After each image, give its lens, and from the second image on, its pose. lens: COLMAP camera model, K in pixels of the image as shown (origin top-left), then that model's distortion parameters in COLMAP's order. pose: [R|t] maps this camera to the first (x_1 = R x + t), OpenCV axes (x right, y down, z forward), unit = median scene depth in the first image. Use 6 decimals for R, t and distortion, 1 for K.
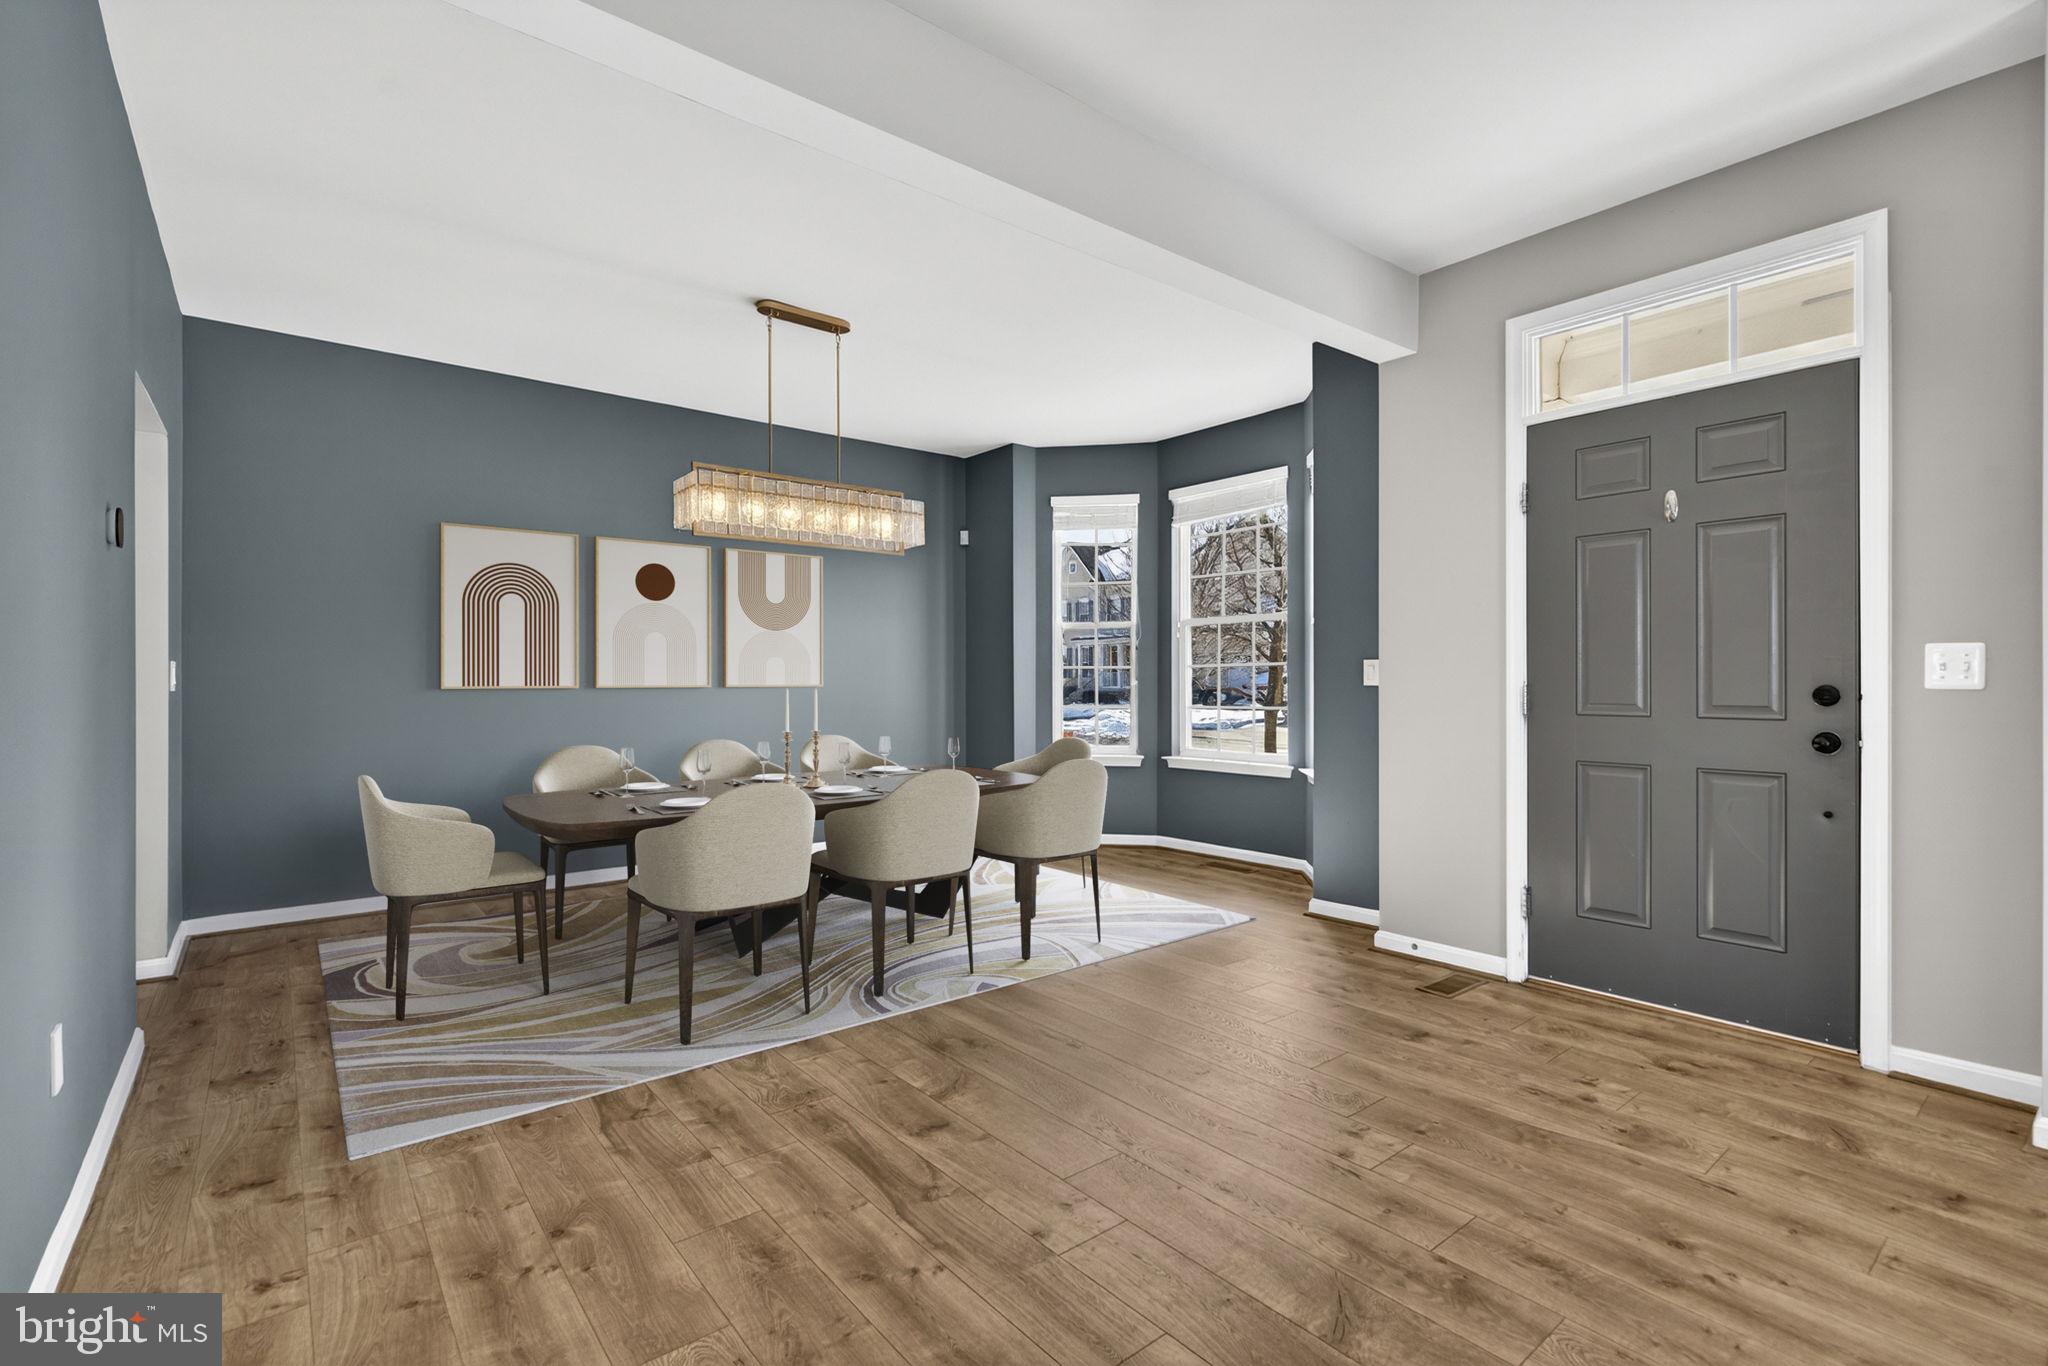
lens RADIAL K [[931.3, 0, 1011.6], [0, 931.3, 691.9], [0, 0, 1]] dist [0.001133, 0.001078]
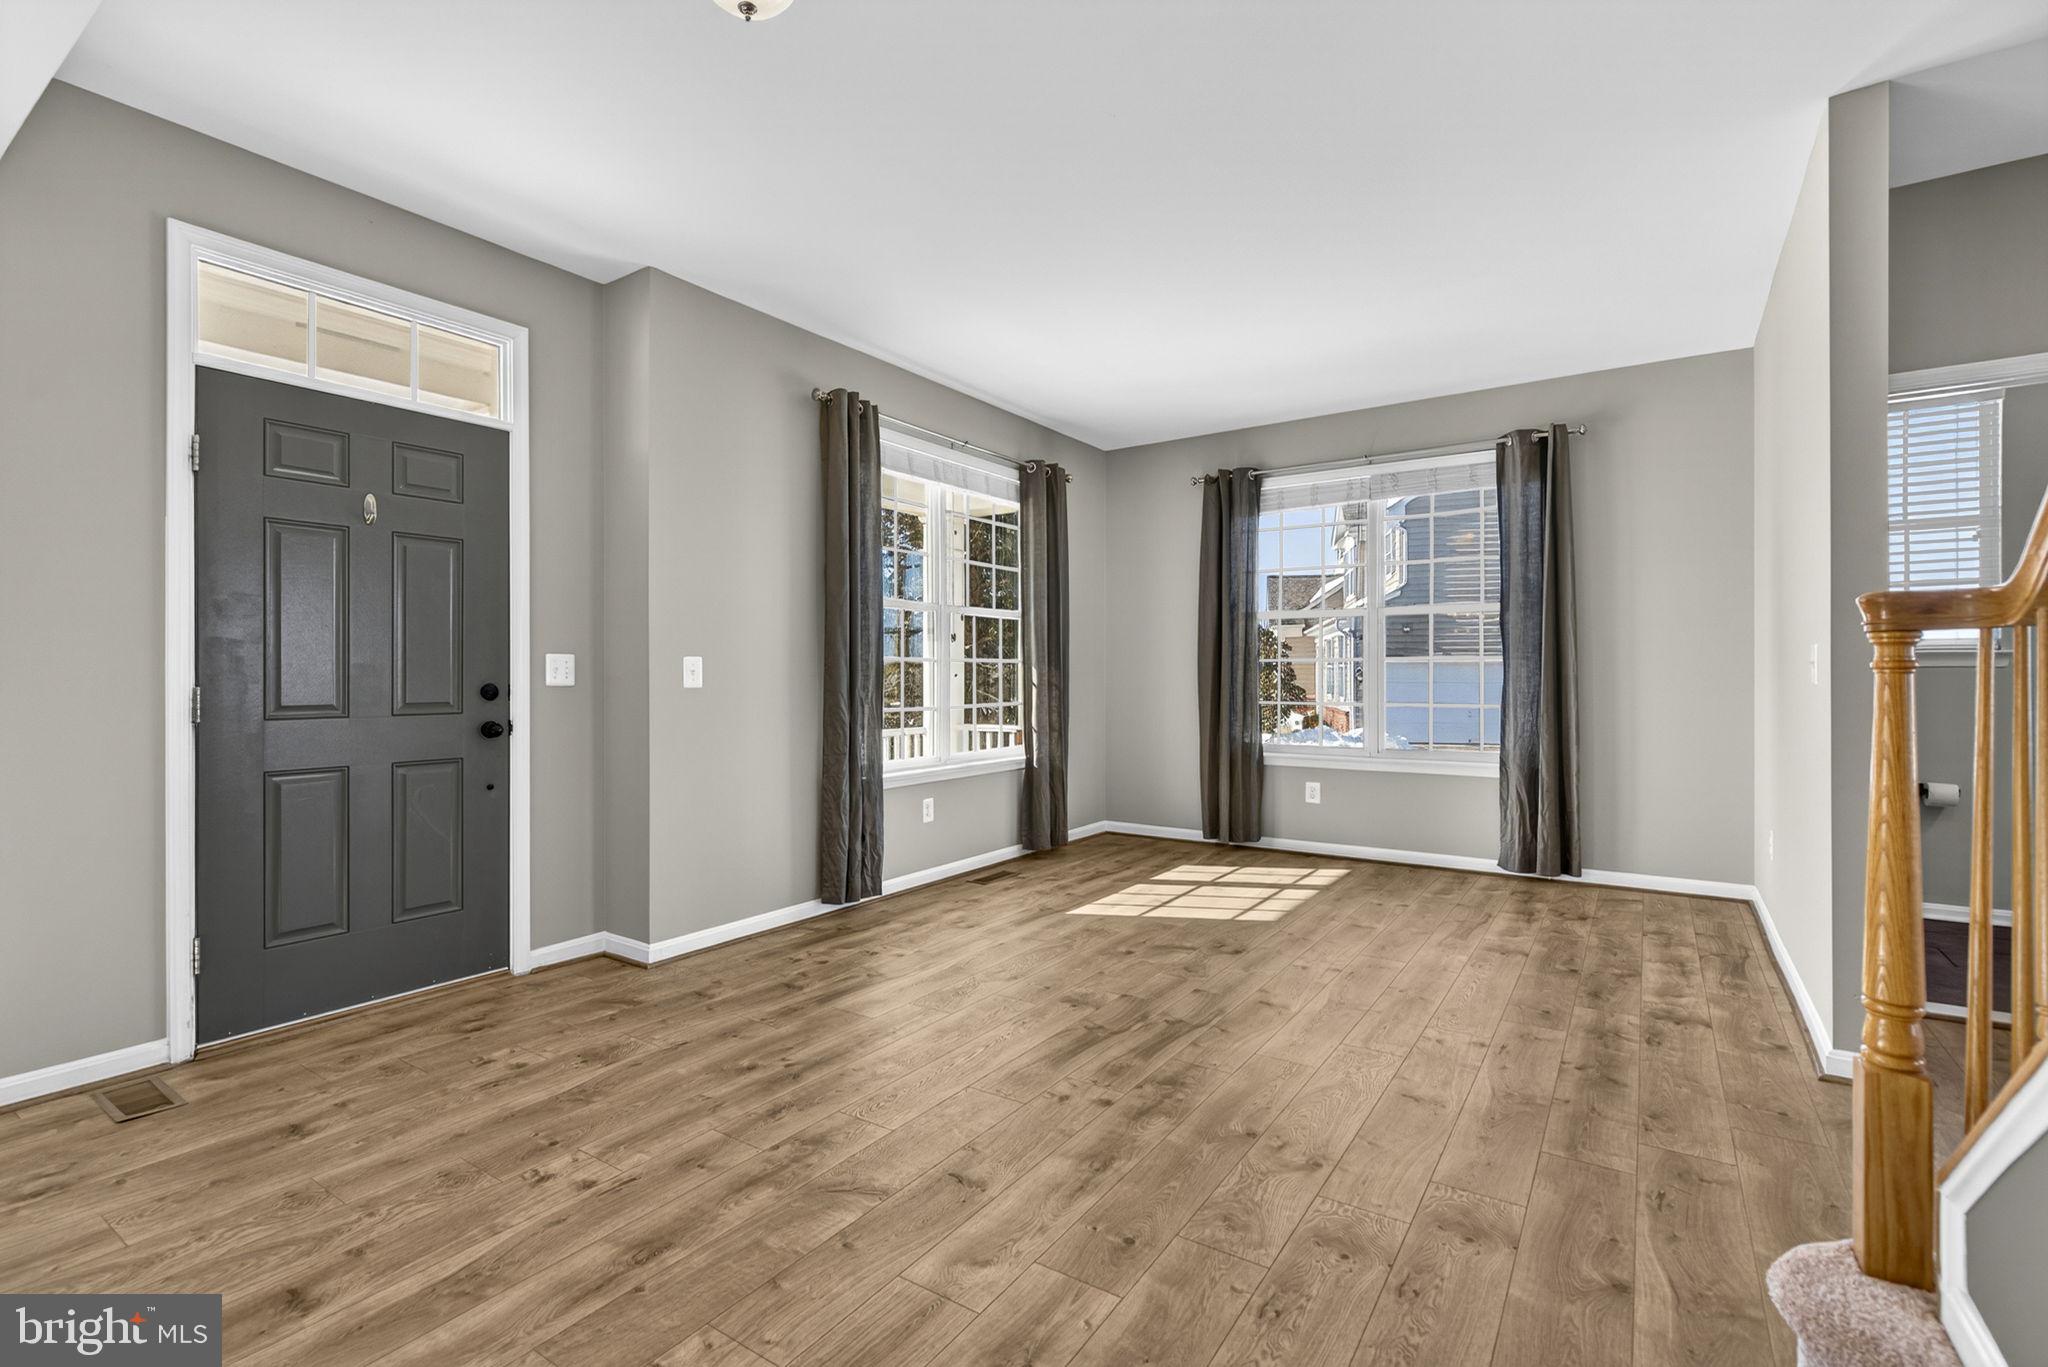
lens RADIAL K [[931.3, 0, 1040.3], [0, 931.3, 670.9], [0, 0, 1]] dist [0.001133, 0.001078]
pose [[-0.308126, 0.009795, 0.951295, -0.579490], [0.012929, 0.999898, -0.006108, -0.007276], [-0.951258, 0.010417, -0.308221, 0.725992]]
